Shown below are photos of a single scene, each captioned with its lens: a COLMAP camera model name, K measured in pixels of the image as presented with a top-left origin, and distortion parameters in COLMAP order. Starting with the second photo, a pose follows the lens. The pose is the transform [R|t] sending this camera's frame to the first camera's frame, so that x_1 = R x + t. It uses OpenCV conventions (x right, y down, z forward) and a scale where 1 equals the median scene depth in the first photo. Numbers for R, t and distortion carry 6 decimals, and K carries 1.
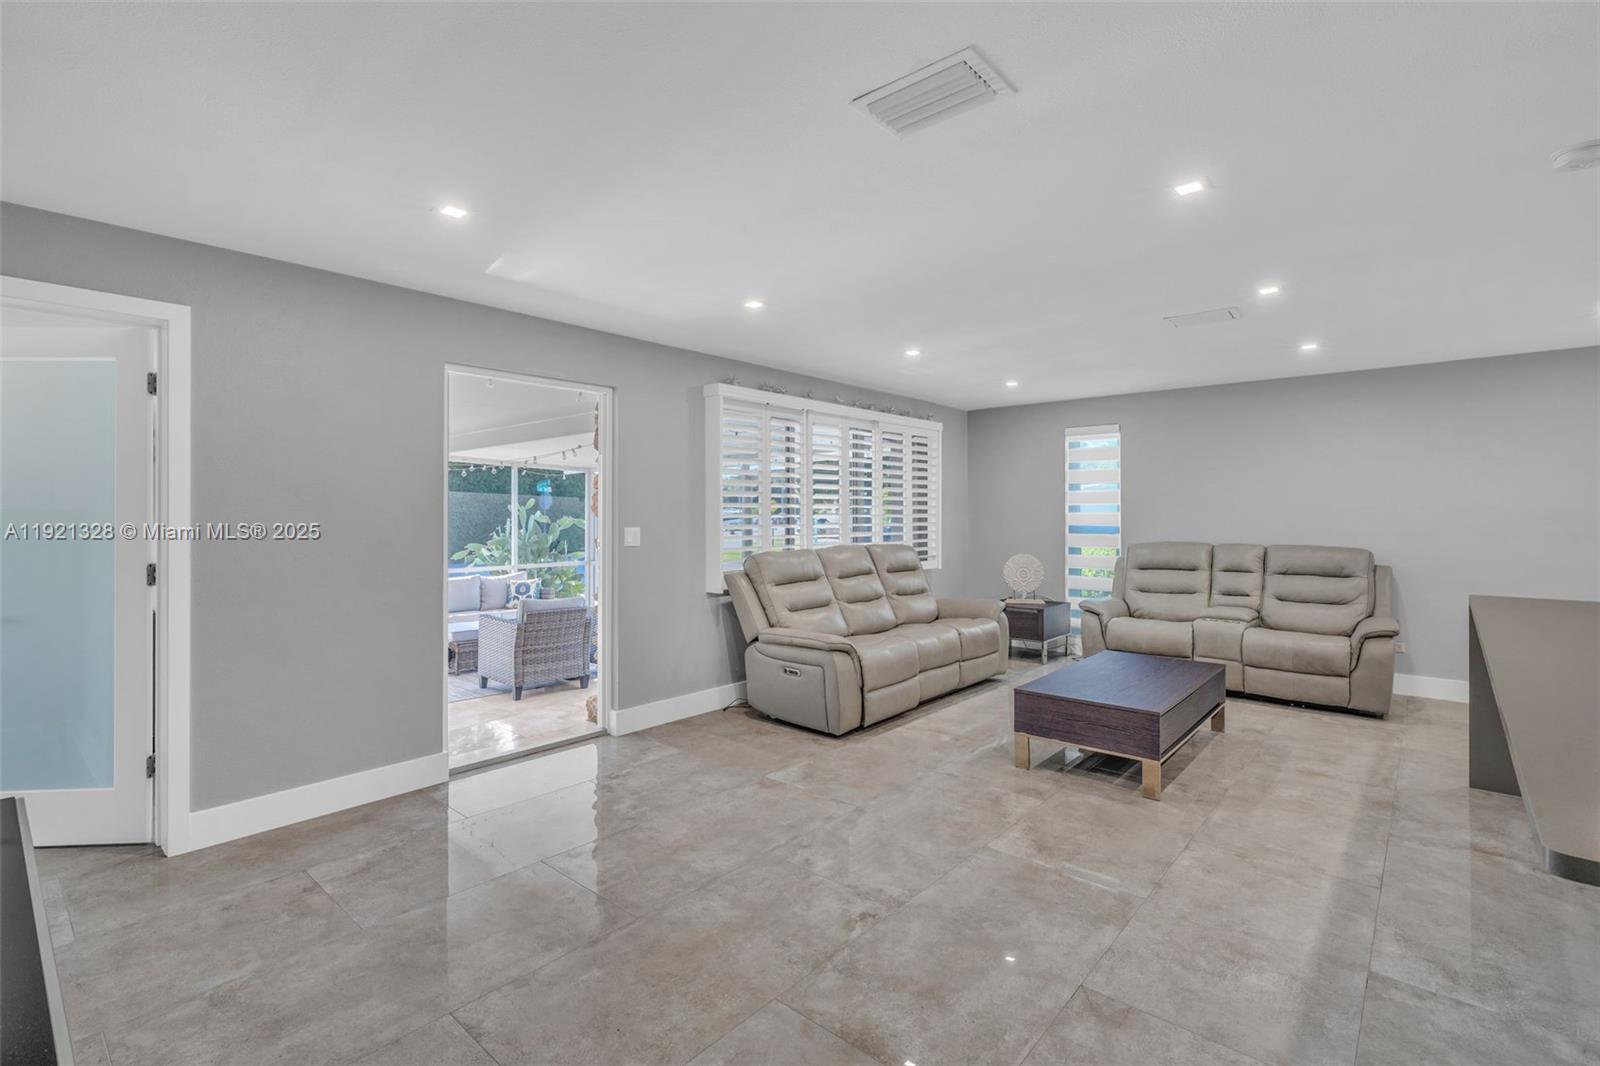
lens RADIAL K [[721.6, 0, 791.5], [0, 721.6, 507.6], [0, 0, 1]] dist [0.000670, 0.001504]
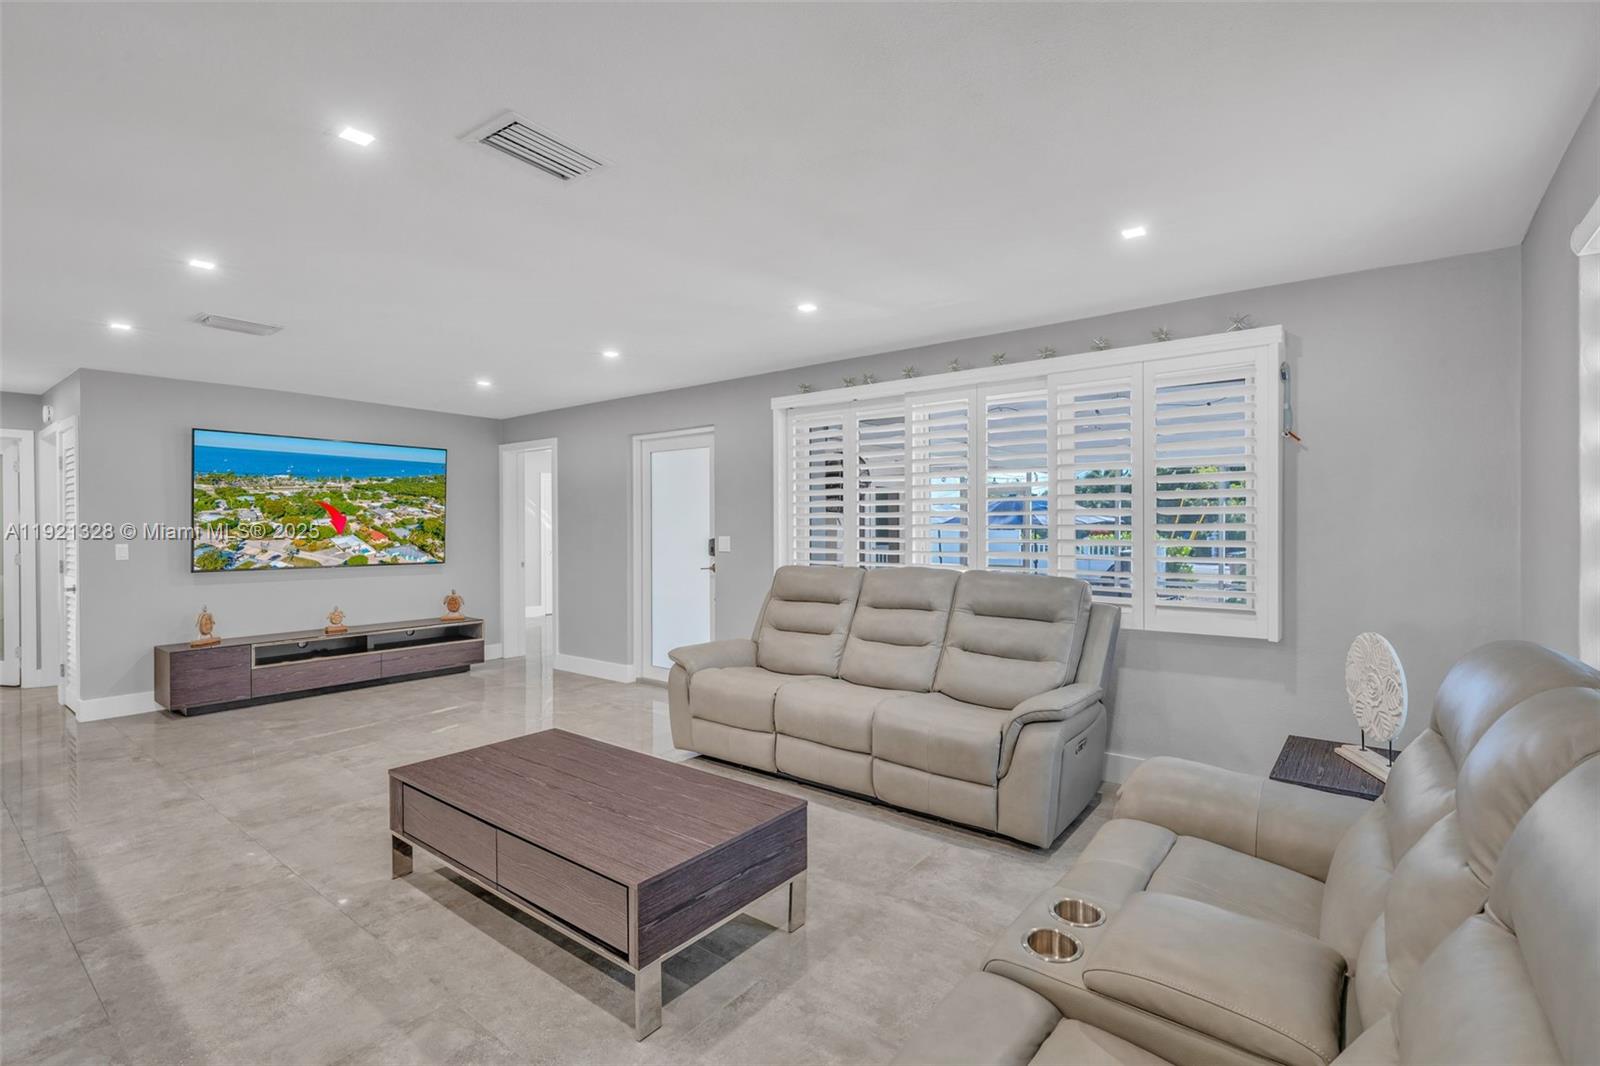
lens RADIAL K [[721.6, 0, 808.2], [0, 721.6, 529.2], [0, 0, 1]] dist [0.000670, 0.001504]
pose [[0.073403, 0.007040, -0.997278, 1.664145], [0.013788, 0.999872, 0.008073, 0.012063], [0.997207, -0.014343, 0.073296, 1.734659]]
